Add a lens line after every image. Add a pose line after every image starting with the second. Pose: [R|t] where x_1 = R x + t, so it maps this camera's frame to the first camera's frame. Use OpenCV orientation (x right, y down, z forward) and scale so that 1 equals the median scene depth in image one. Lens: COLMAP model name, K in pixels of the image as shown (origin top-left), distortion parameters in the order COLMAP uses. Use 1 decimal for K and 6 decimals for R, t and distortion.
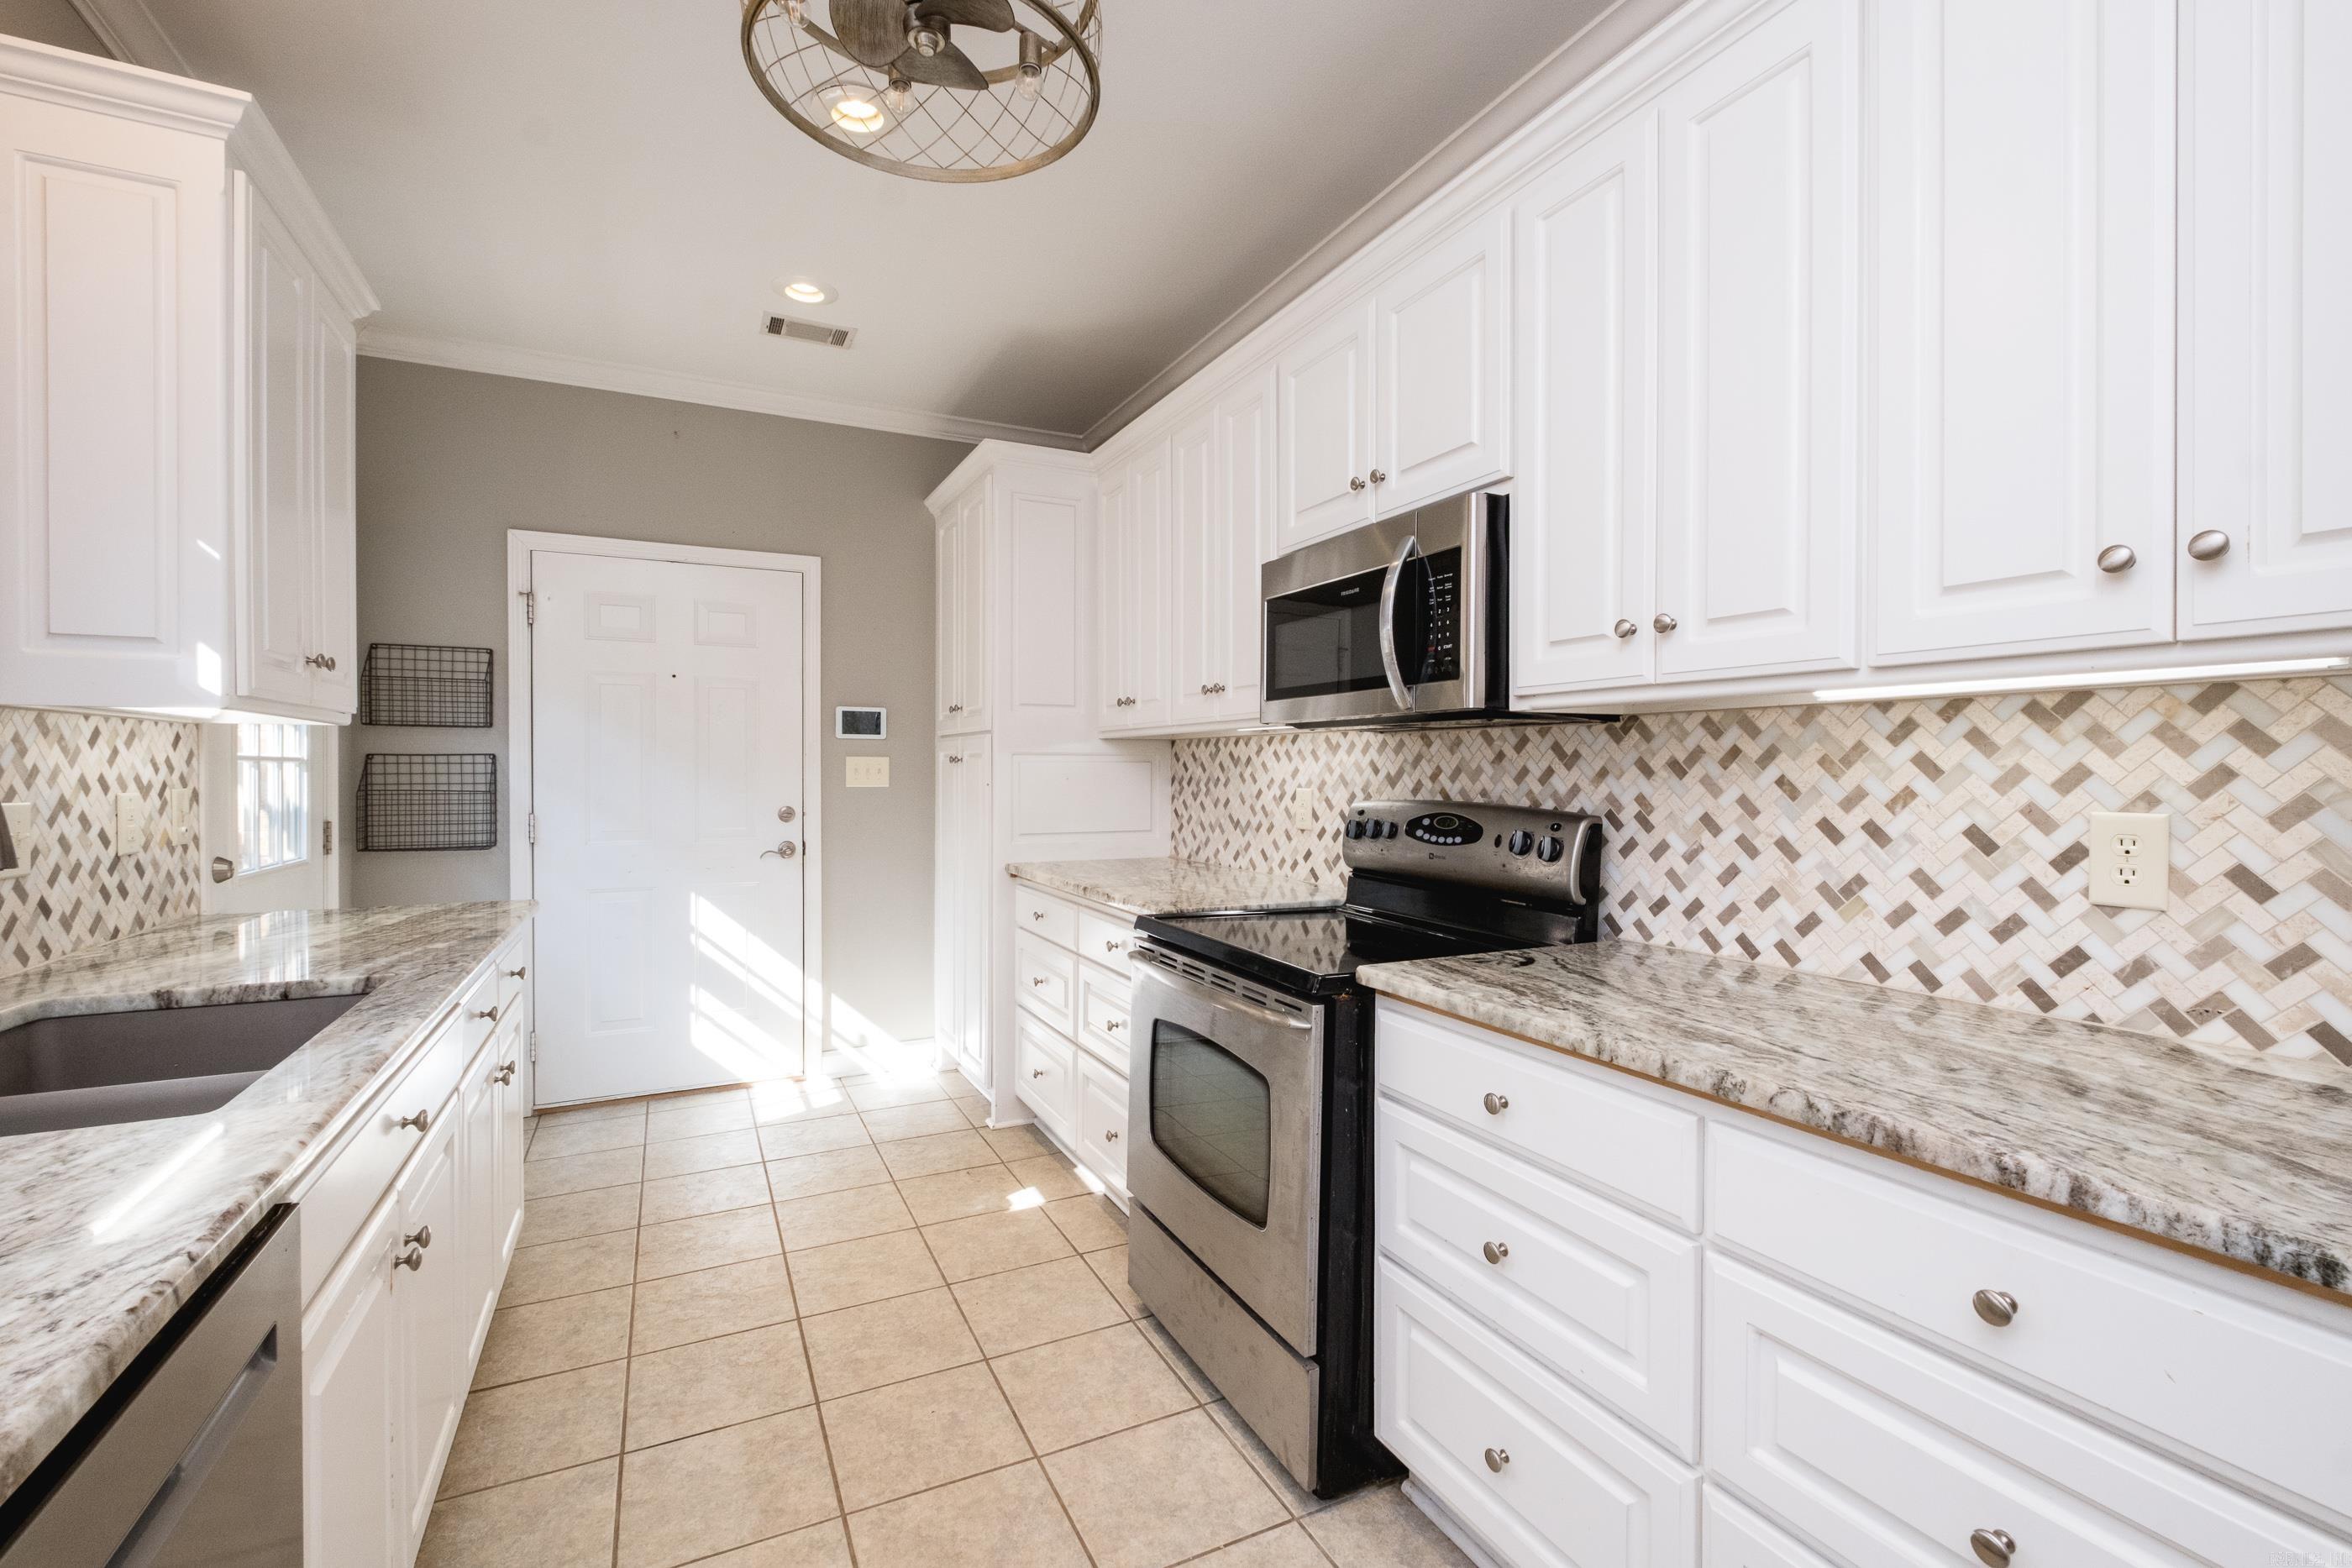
lens RADIAL K [[1030.5, 0, 1186.1], [0, 1030.5, 780.8], [0, 0, 1]] dist [0.009180, -0.002640]
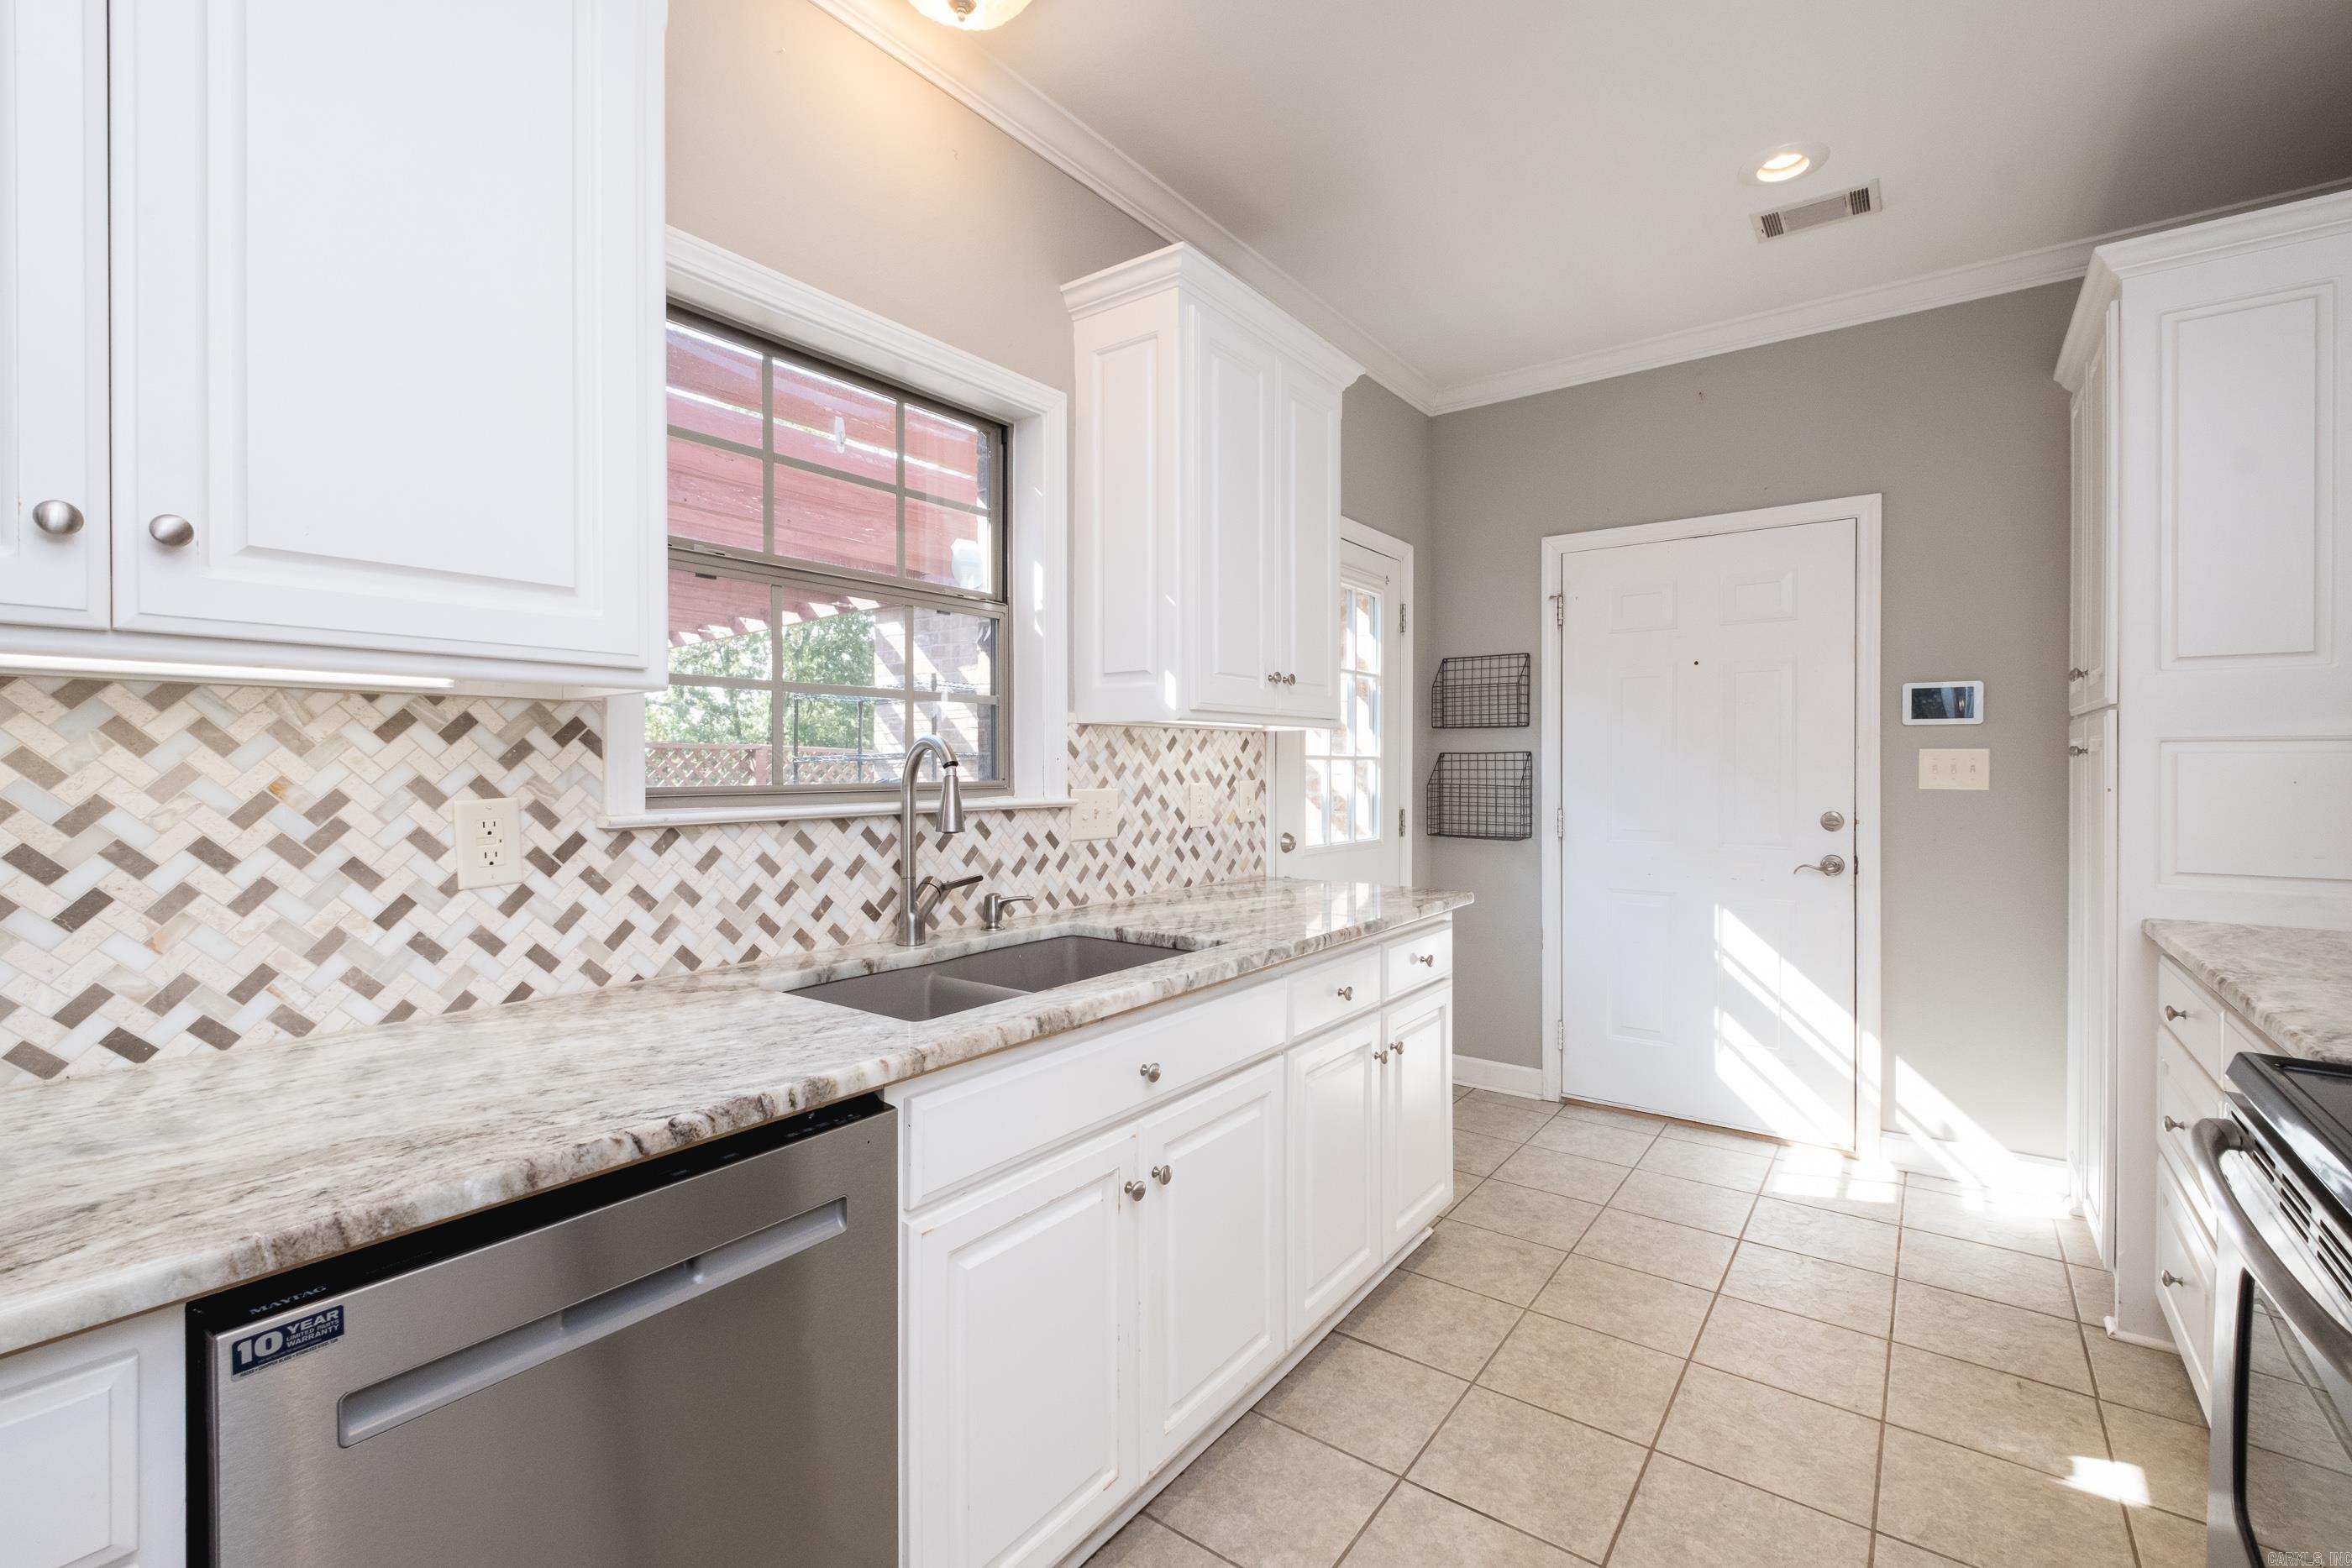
lens RADIAL K [[1030.5, 0, 1177.1], [0, 1030.5, 769.8], [0, 0, 1]] dist [0.009180, -0.002640]
pose [[0.453734, 0.003515, -0.891130, 0.156306], [-0.009803, 0.999951, -0.001047, -0.003353], [0.891083, 0.009210, 0.453746, 0.270143]]
